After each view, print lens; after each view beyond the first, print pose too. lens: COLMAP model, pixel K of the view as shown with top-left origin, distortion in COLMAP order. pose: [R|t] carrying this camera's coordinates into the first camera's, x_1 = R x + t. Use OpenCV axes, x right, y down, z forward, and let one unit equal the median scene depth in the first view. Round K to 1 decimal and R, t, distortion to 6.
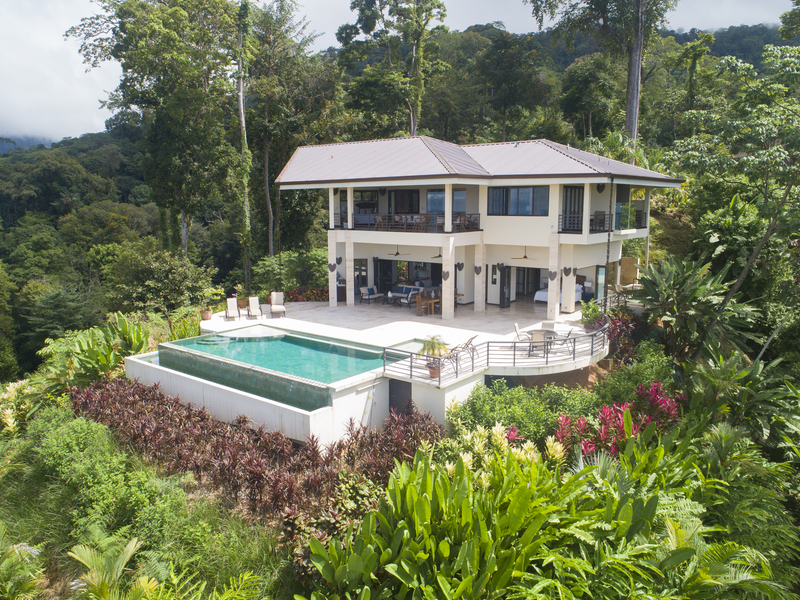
lens RADIAL K [[604.2, 0, 400.0], [0, 604.2, 300.0], [0, 0, 1]] dist [-0.009618, 0.011493]
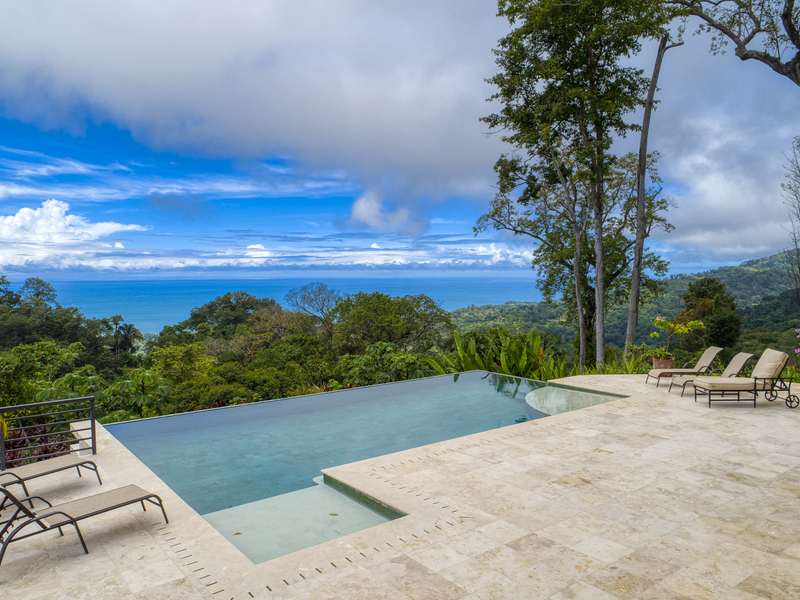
lens RADIAL K [[604.2, 0, 400.0], [0, 604.2, 300.0], [0, 0, 1]] dist [-0.009618, 0.011493]
pose [[-0.229293, 0.052359, -0.971948, 0.225570], [-0.149156, 0.984868, 0.088242, -0.043267], [0.961861, 0.165205, -0.218014, 0.846478]]
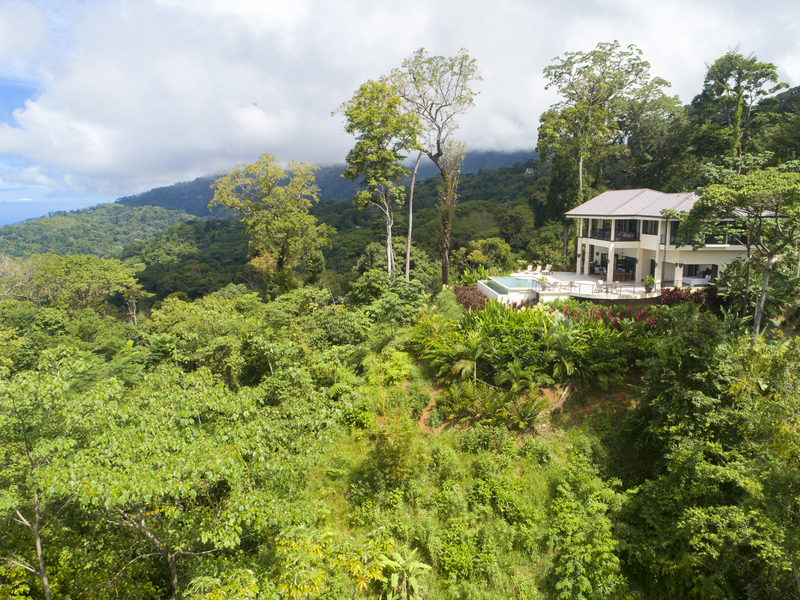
lens RADIAL K [[604.2, 0, 400.0], [0, 604.2, 300.0], [0, 0, 1]] dist [-0.000170, -0.003894]
pose [[0.662917, 0.119280, -0.739130, 1.079277], [-0.118790, 0.991479, 0.053463, 0.061593], [0.739209, 0.052360, 0.671437, -0.874996]]
